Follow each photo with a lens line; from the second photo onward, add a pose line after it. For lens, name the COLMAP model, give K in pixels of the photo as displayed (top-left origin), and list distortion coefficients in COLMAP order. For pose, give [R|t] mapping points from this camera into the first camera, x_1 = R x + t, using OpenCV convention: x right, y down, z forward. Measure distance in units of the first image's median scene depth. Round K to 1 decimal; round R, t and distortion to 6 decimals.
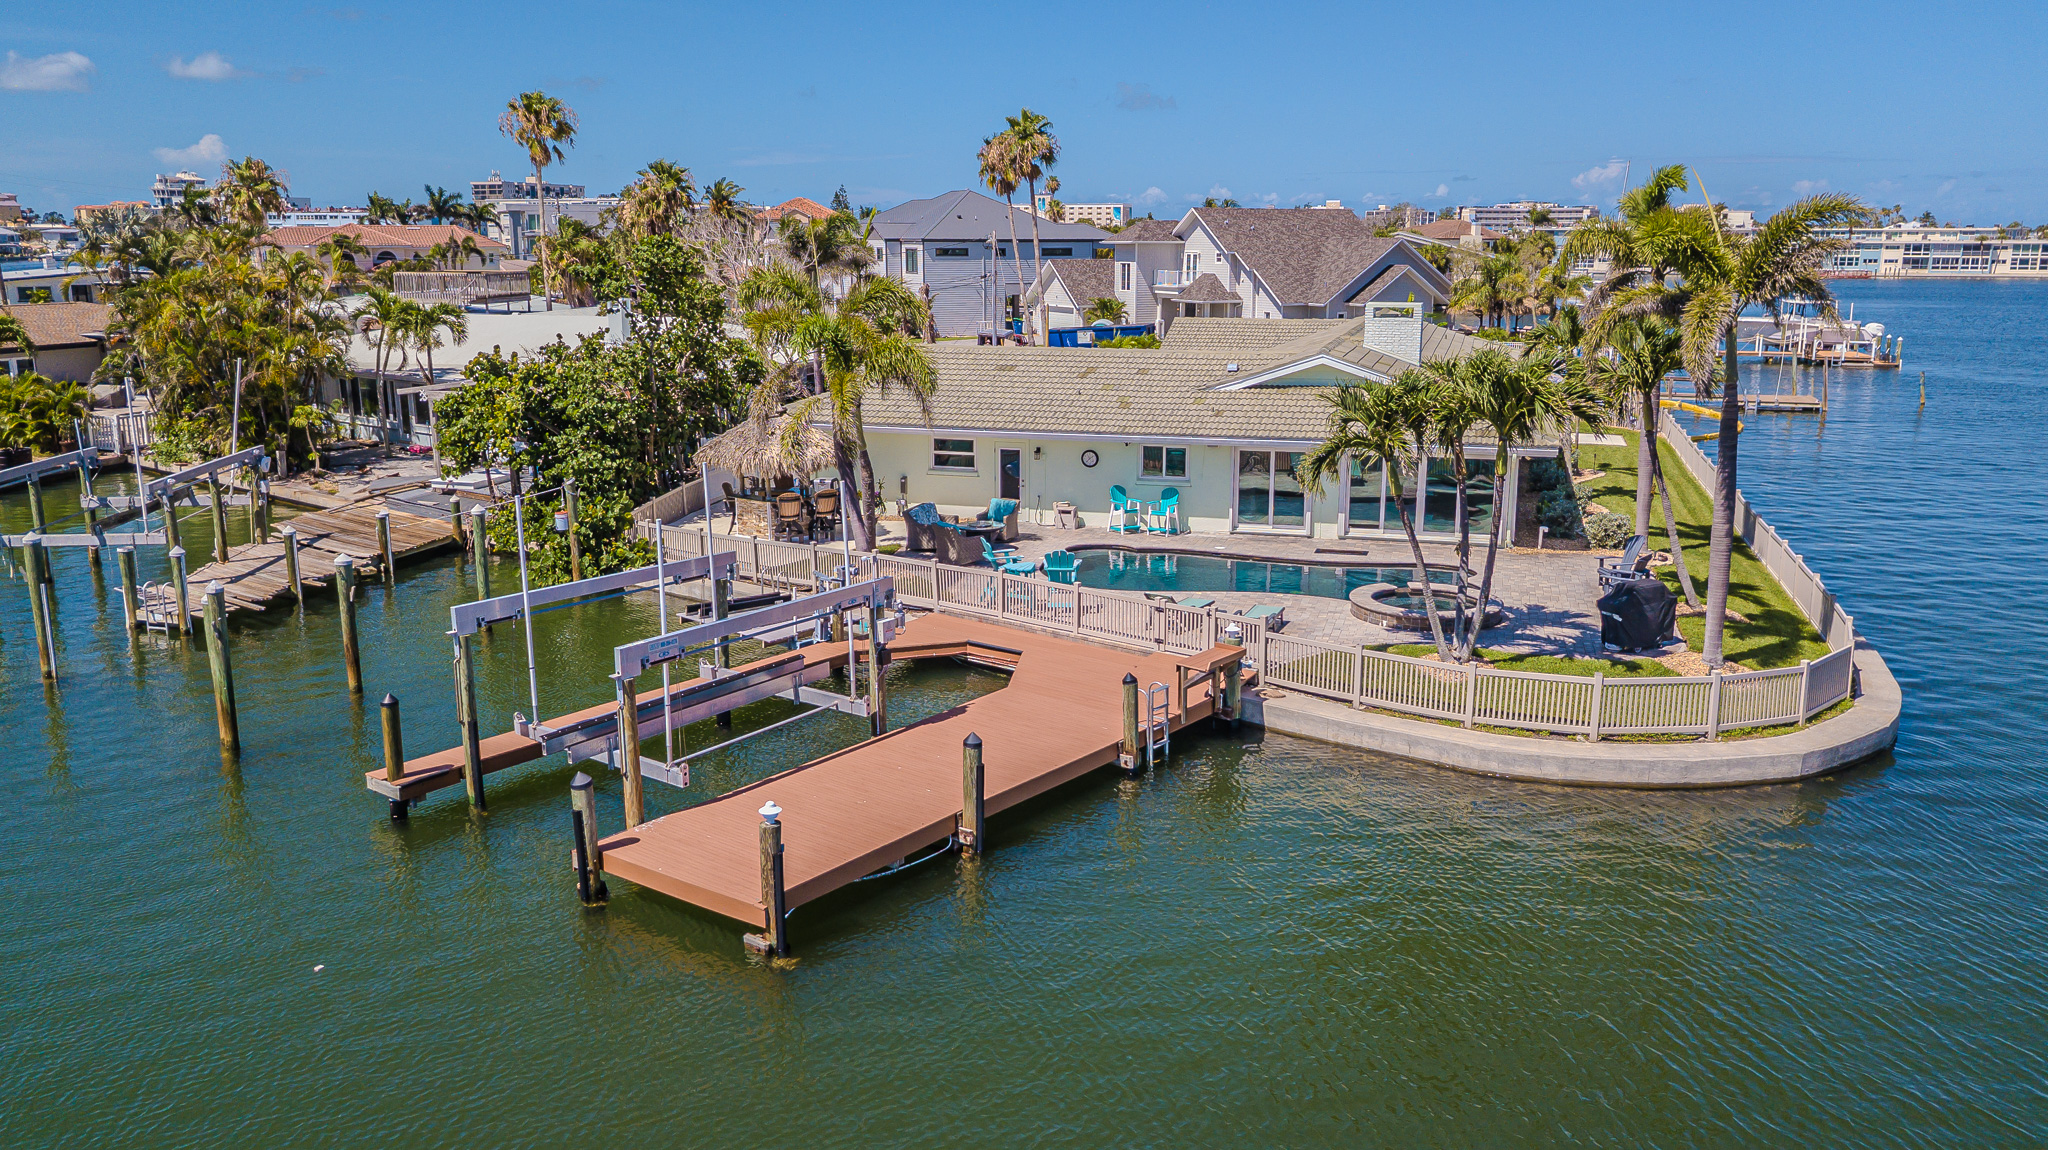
lens RADIAL K [[1569.6, 0, 1034.1], [0, 1569.6, 559.1], [0, 0, 1]] dist [0.000548, 0.001776]
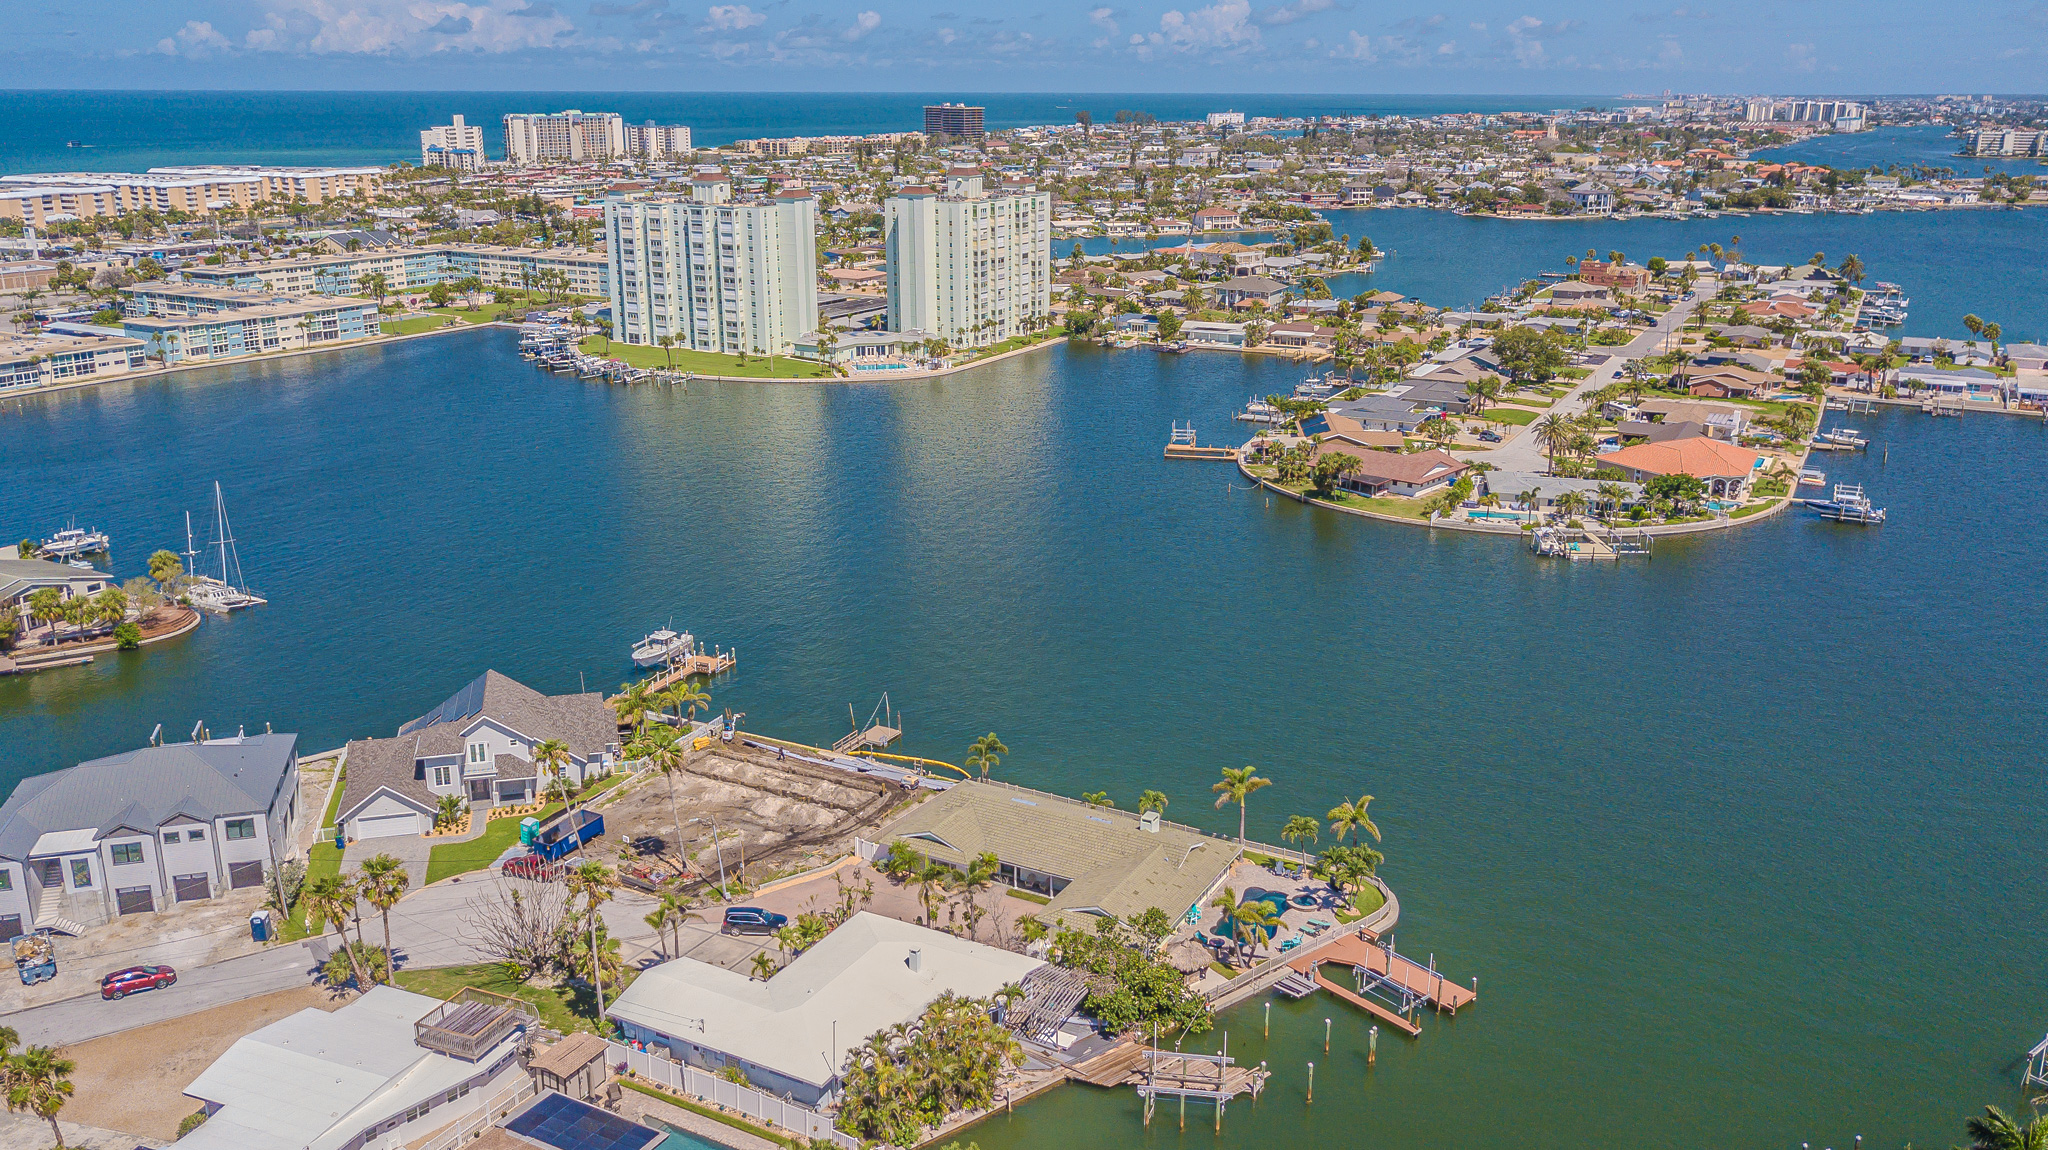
lens RADIAL K [[1591.3, 0, 1030.0], [0, 1591.3, 589.6], [0, 0, 1]] dist [0.064674, -0.095971]
pose [[0.213861, -0.286758, 0.933827, -3.071286], [0.194566, 0.949294, 0.246949, -1.645136], [-0.957292, 0.128879, 0.258810, 0.411555]]
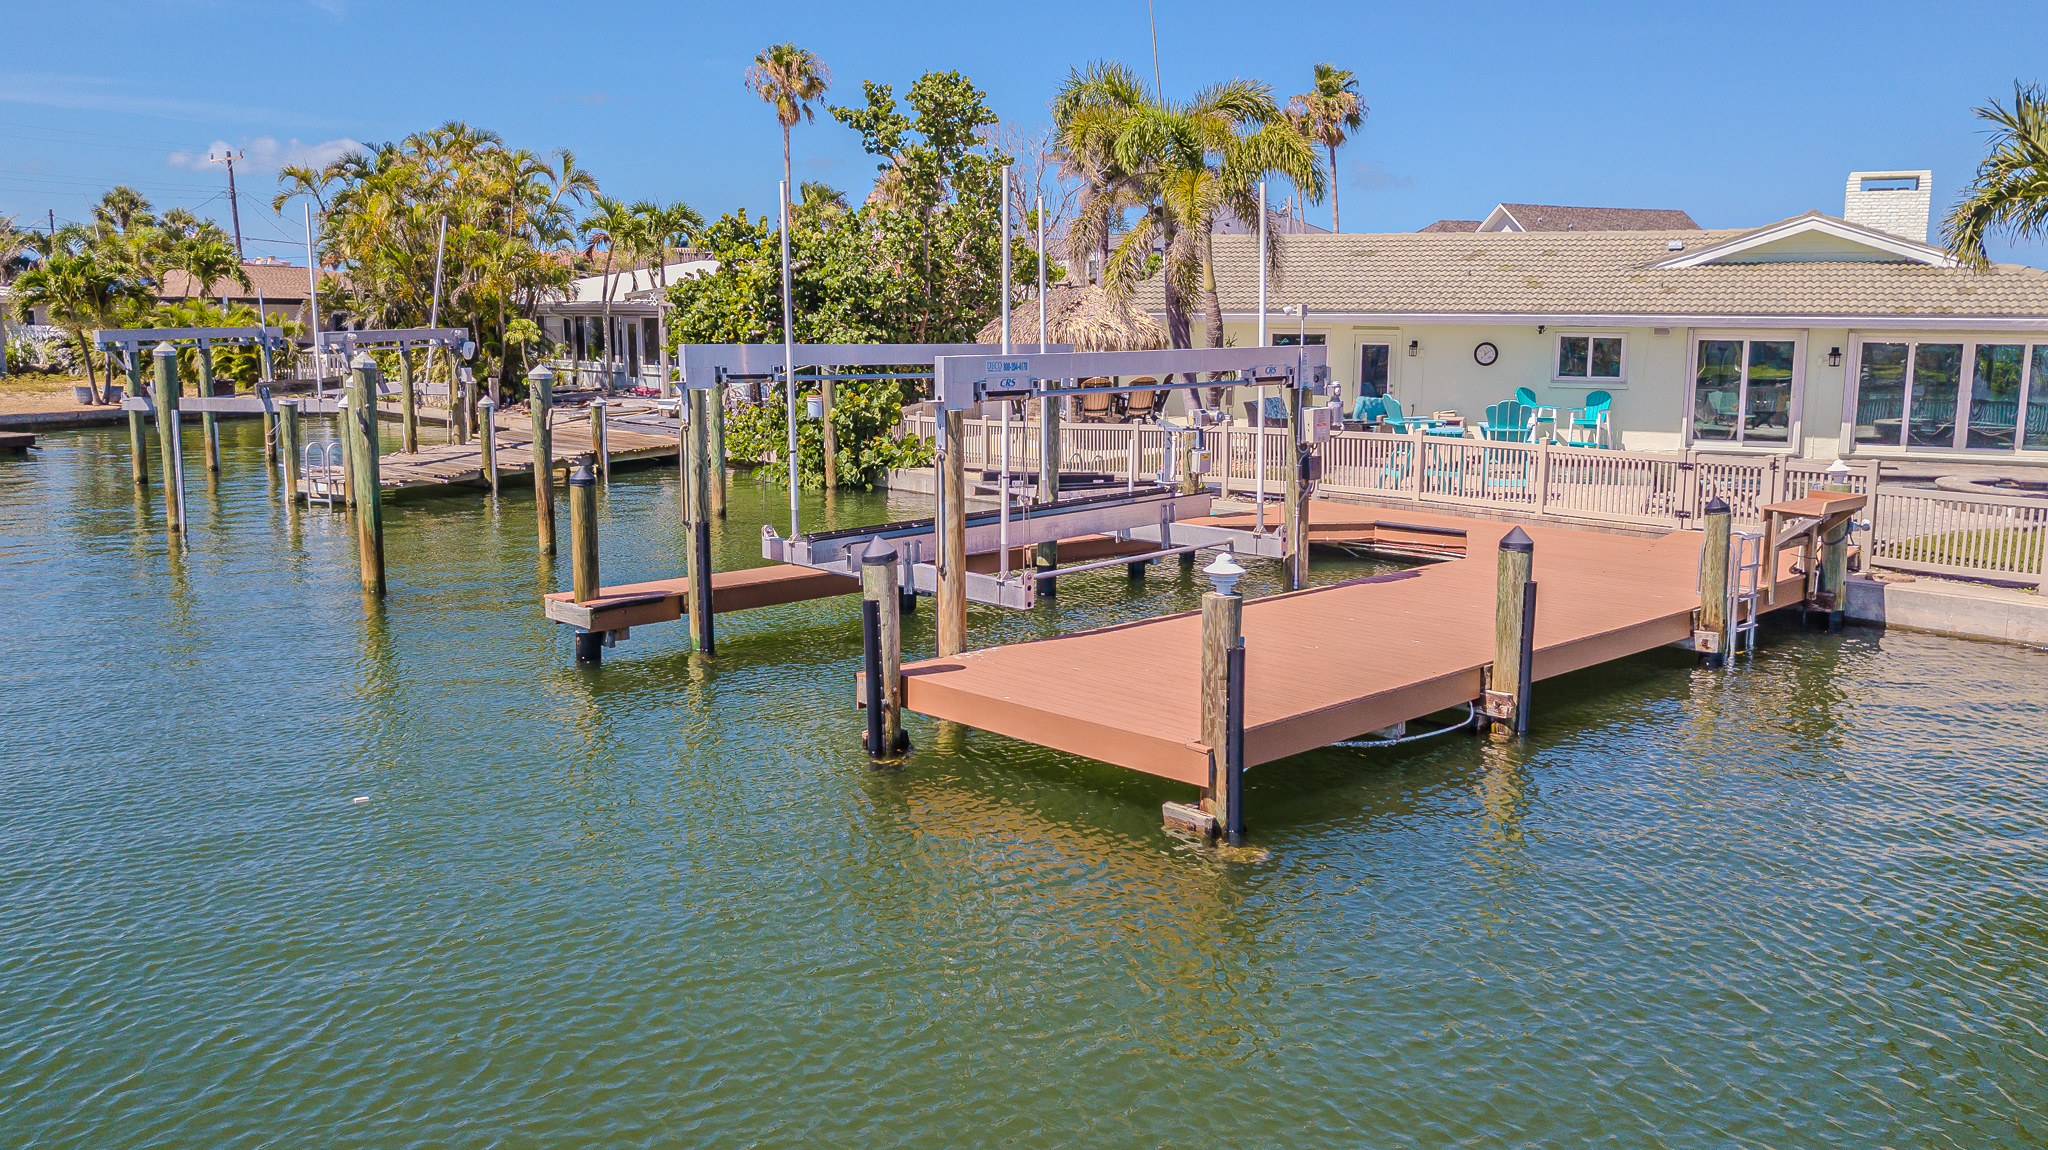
lens RADIAL K [[1626.3, 0, 1024.0], [0, 1626.3, 575.0], [0, 0, 1]] dist [0.002423, -0.013230]
pose [[0.989233, 0.028957, -0.143455, -0.076471], [-0.035718, 0.998358, -0.044784, 0.092508], [0.141923, 0.049426, 0.988643, 0.209897]]
